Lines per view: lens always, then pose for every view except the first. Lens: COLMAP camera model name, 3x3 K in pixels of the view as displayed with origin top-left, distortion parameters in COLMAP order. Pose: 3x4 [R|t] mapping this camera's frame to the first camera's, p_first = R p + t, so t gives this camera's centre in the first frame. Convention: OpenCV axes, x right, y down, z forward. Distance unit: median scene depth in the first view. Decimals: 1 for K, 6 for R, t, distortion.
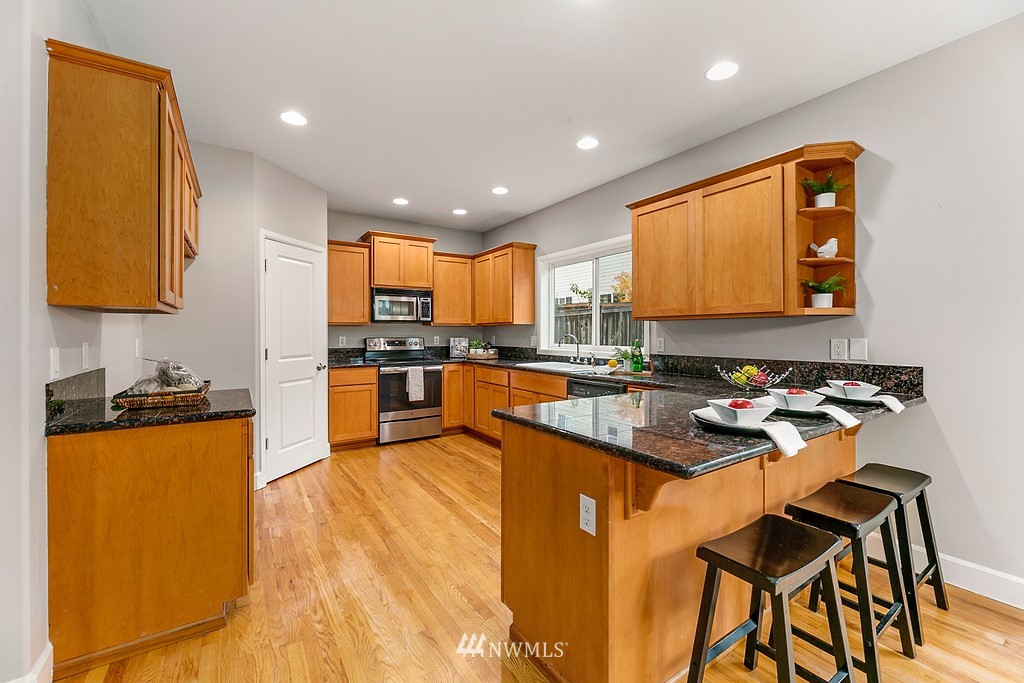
lens RADIAL K [[414.1, 0, 508.2], [0, 414.1, 333.7], [0, 0, 1]] dist [0.000054, -0.000713]
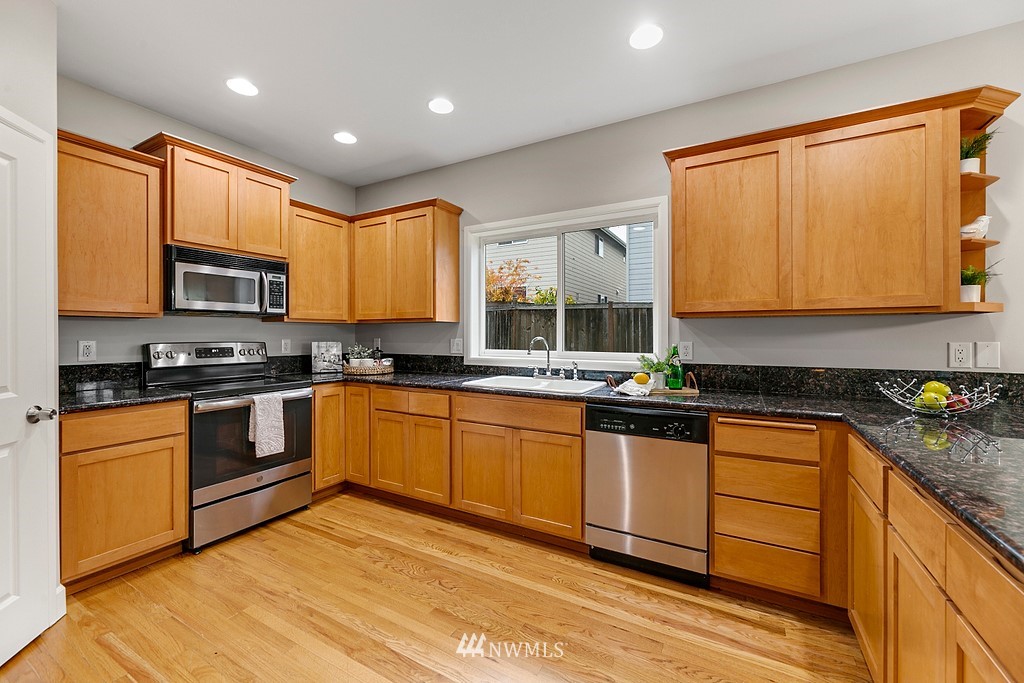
lens RADIAL K [[414.1, 0, 508.0], [0, 414.1, 335.4], [0, 0, 1]] dist [0.000054, -0.000713]
pose [[0.888149, 0.001942, 0.459552, -0.197906], [-0.001531, 0.999998, -0.001266, 0.000643], [-0.459553, 0.000420, 0.888150, 0.363067]]
